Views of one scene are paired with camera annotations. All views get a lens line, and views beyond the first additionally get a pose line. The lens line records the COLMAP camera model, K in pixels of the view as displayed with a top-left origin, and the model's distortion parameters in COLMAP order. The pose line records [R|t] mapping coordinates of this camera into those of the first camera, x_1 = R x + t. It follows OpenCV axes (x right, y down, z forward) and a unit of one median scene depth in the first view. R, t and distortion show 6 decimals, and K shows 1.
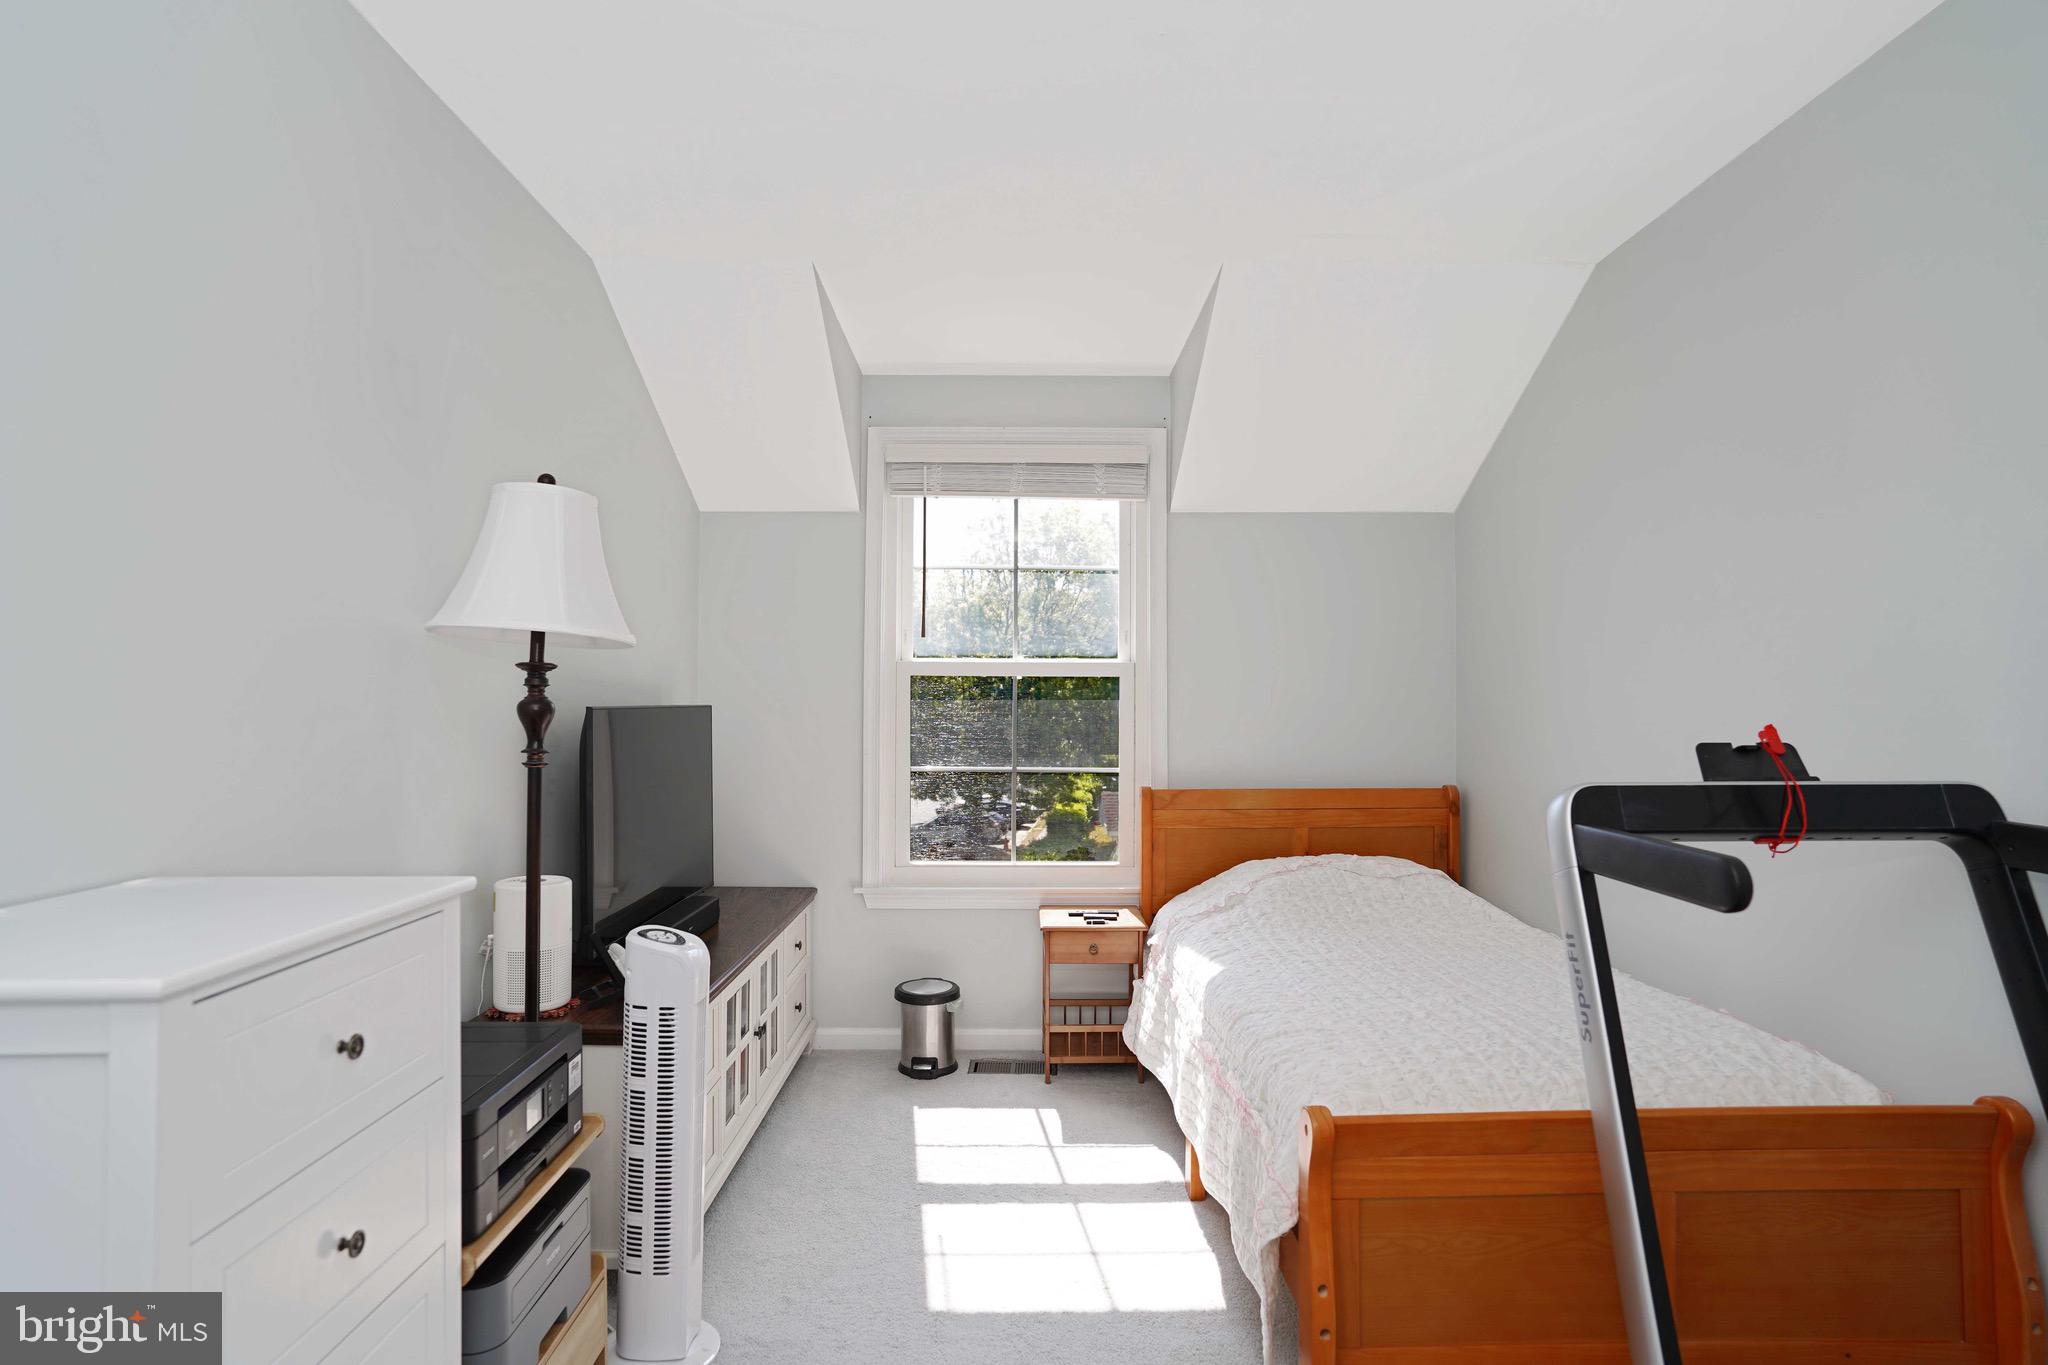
lens RADIAL K [[1091.2, 0, 1024.0], [0, 1091.2, 682.5], [0, 0, 1]] dist [-0.069603, 0.051628]
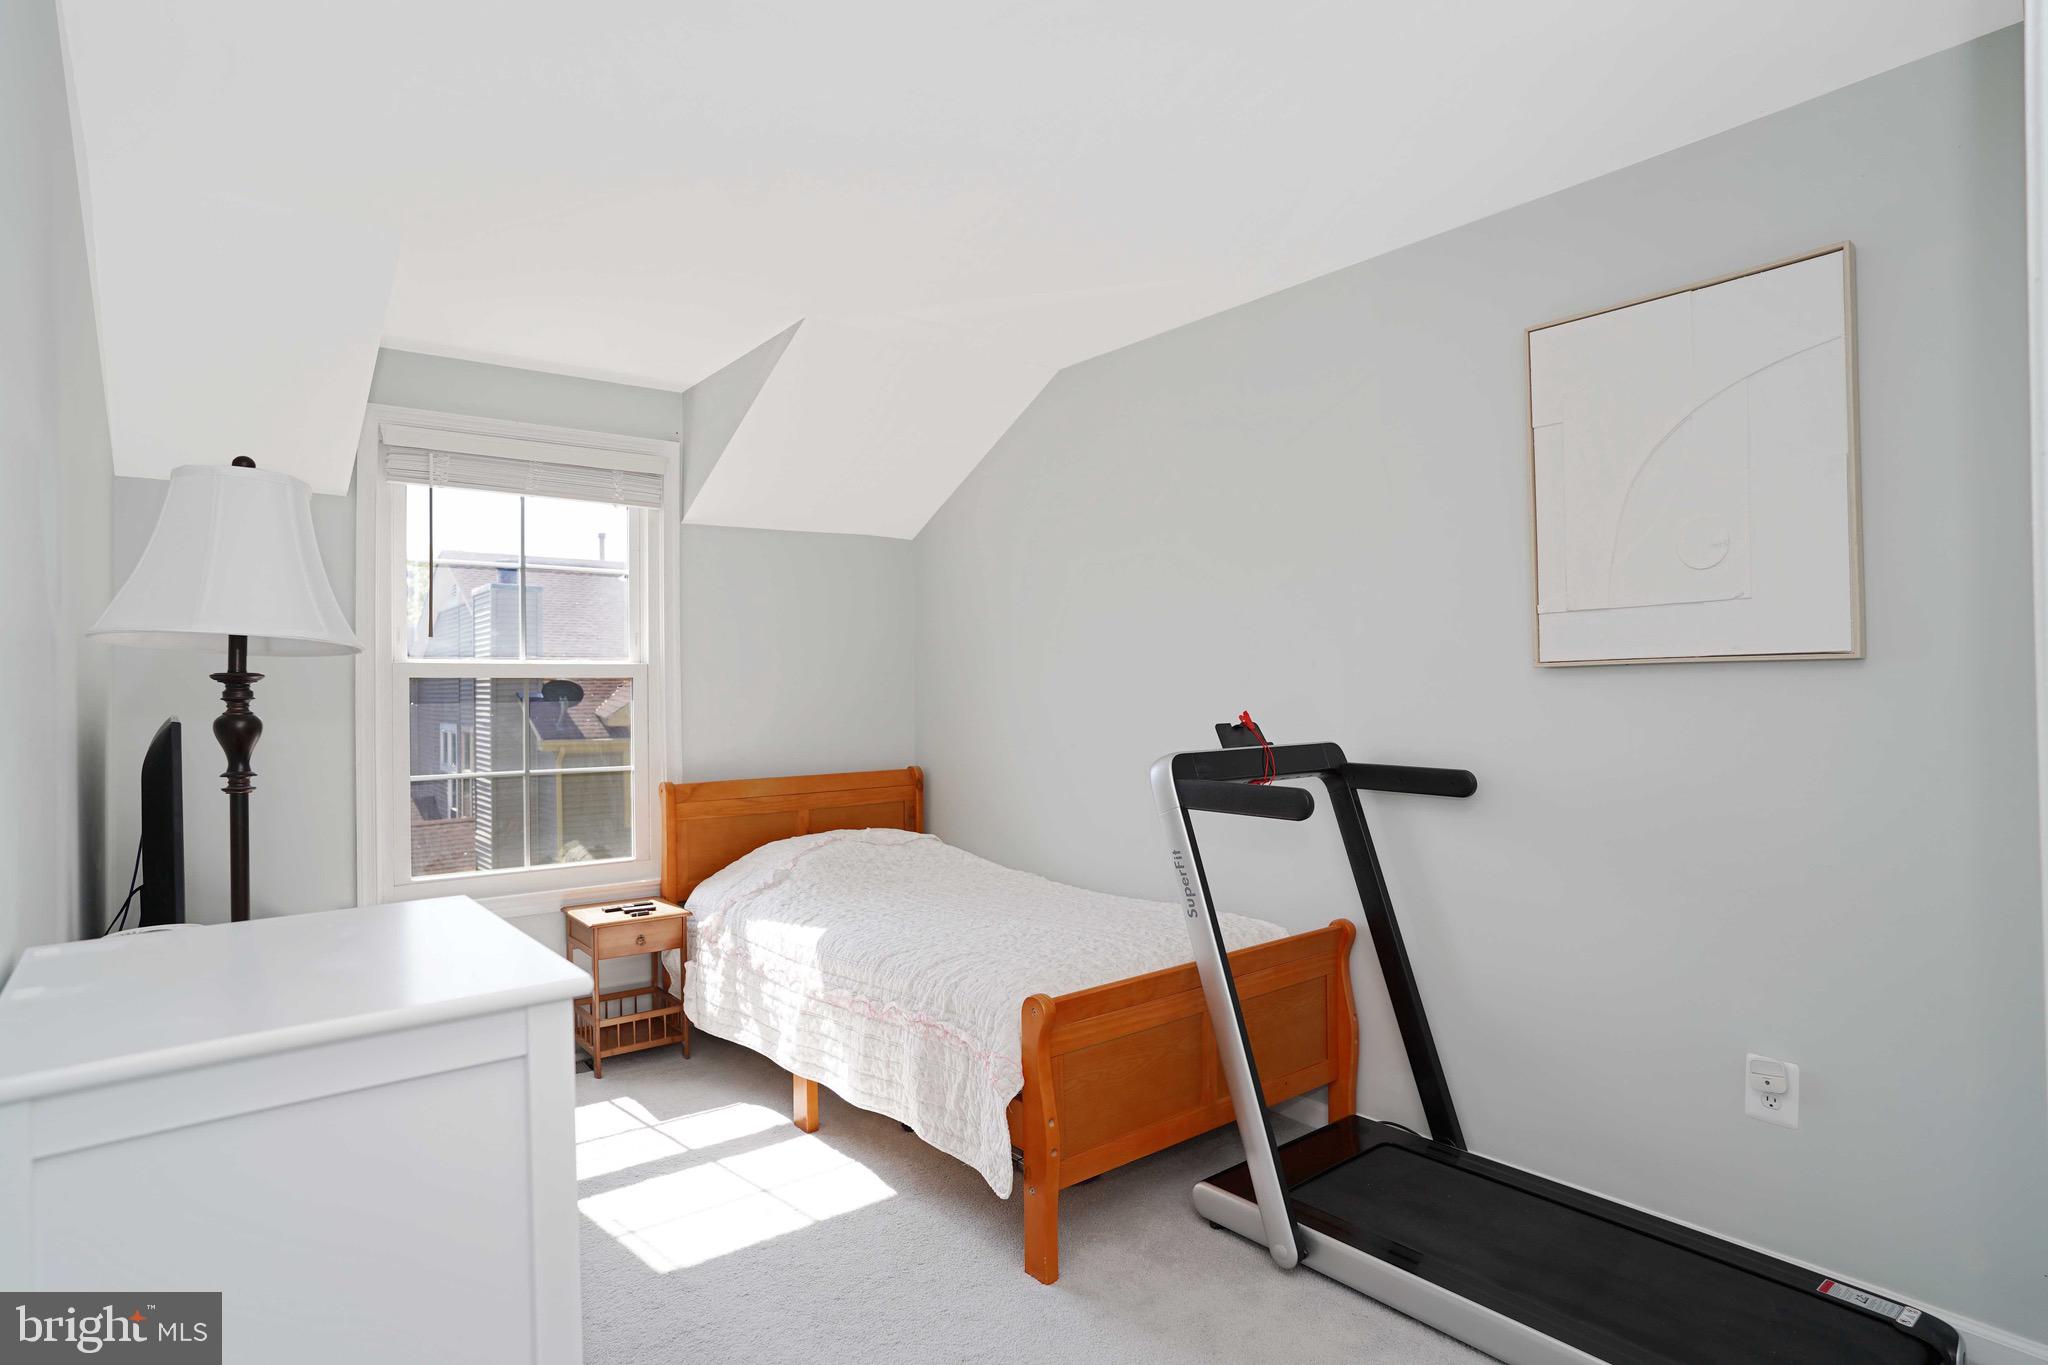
lens RADIAL K [[1085.4, 0, 1024.0], [0, 1085.4, 682.5], [0, 0, 1]] dist [-0.051134, 0.024885]
pose [[0.790515, -0.007766, 0.612393, -0.310415], [0.003243, 0.999959, 0.008494, -0.010515], [-0.612434, -0.004729, 0.790508, -0.045993]]
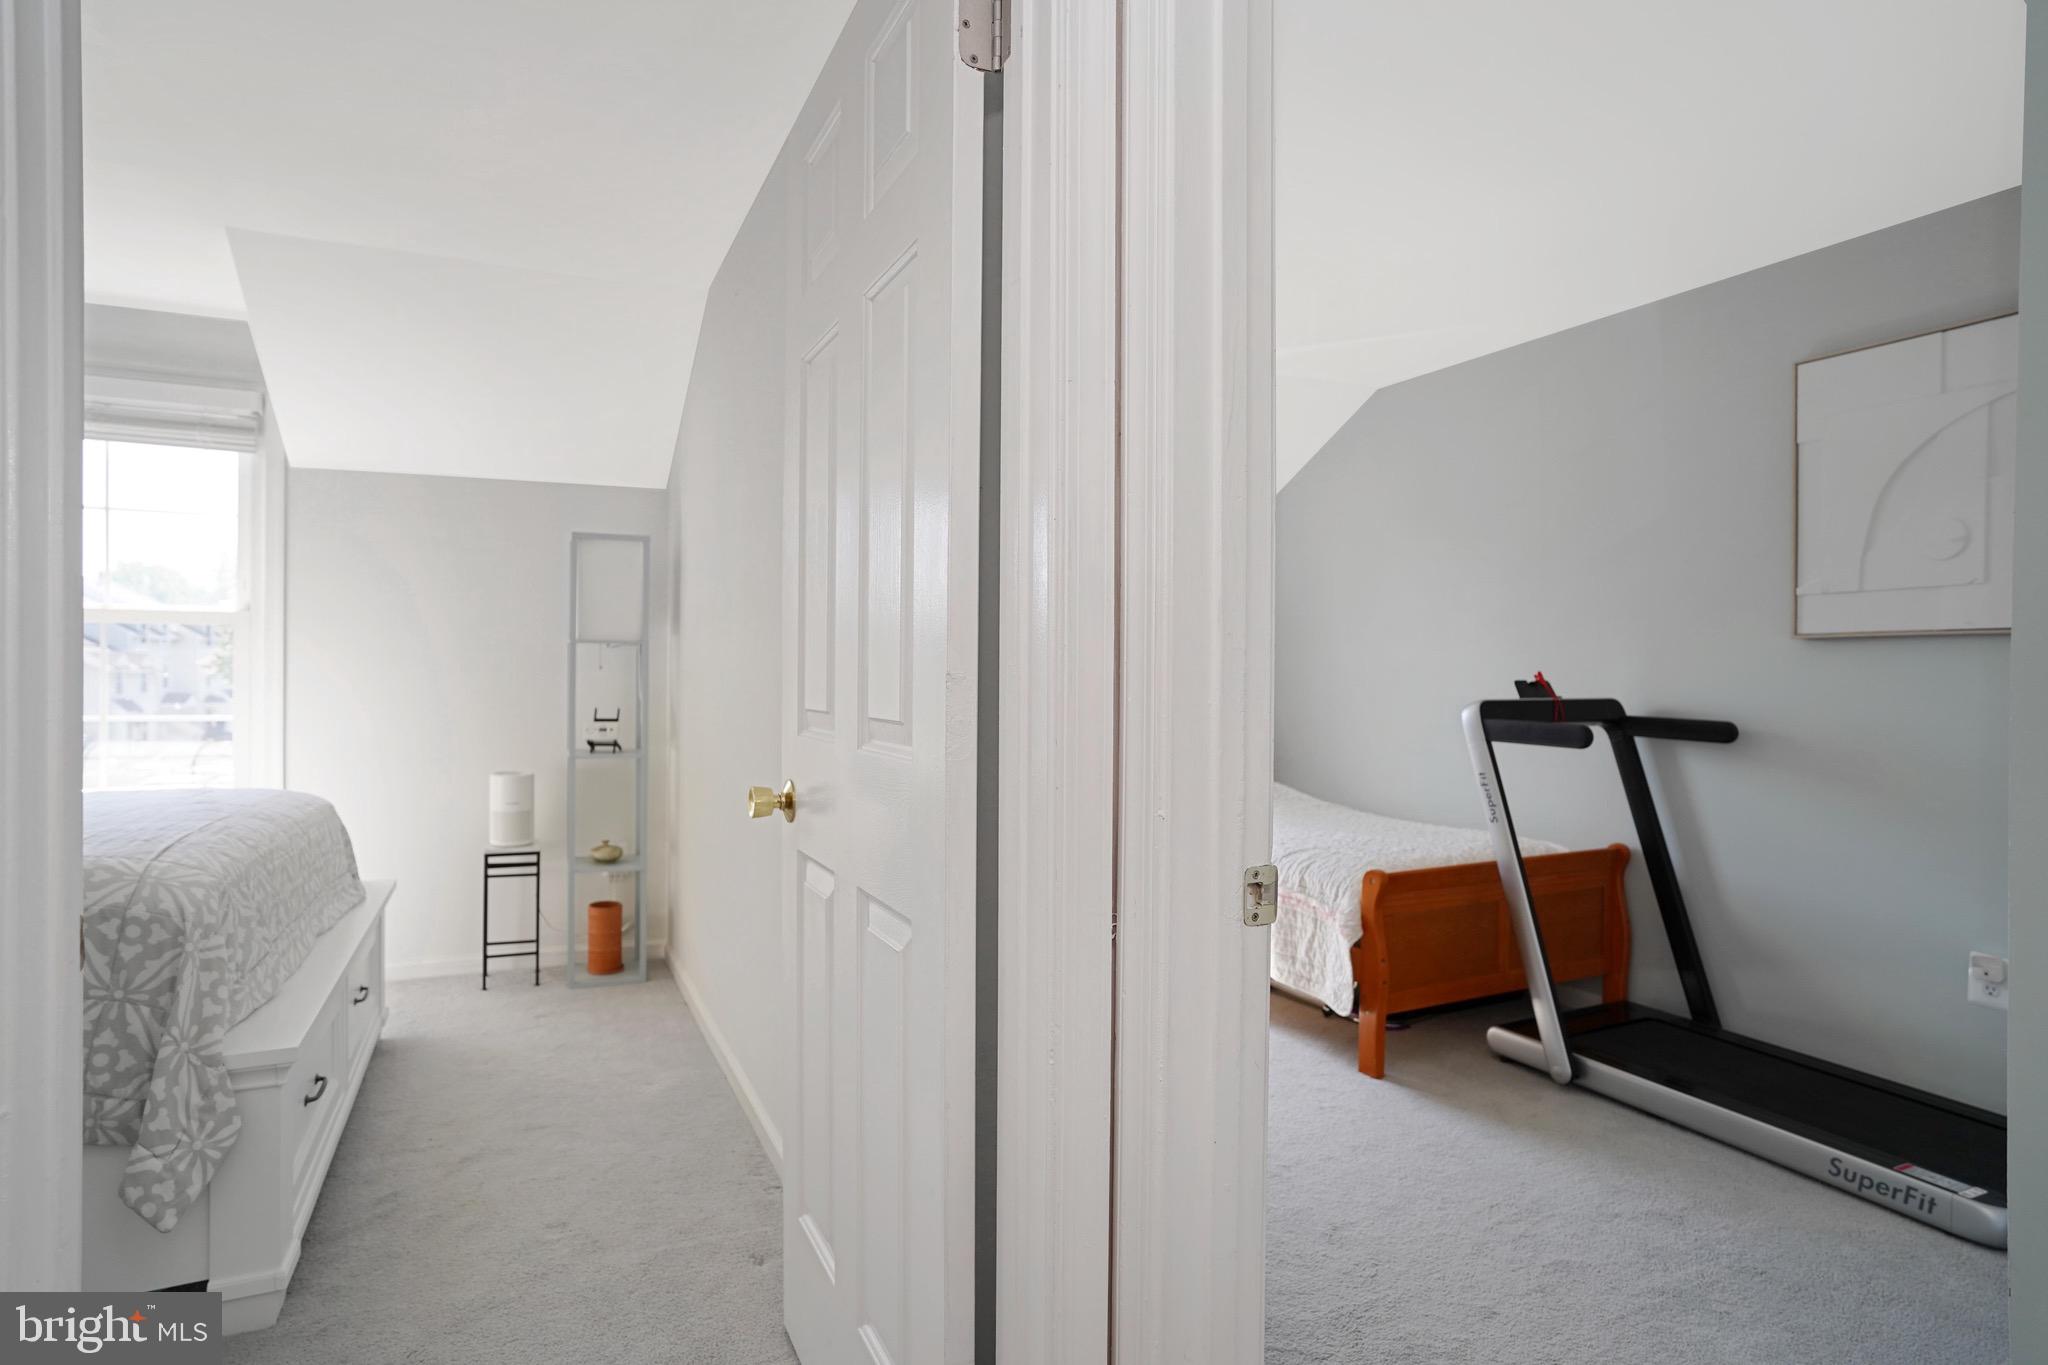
lens RADIAL K [[1085.4, 0, 1024.0], [0, 1085.4, 682.5], [0, 0, 1]] dist [-0.051134, 0.024885]
pose [[0.914550, -0.002506, 0.404466, -0.567890], [-0.009073, 0.999602, 0.026710, 0.007821], [-0.404372, -0.028098, 0.914163, -0.262411]]
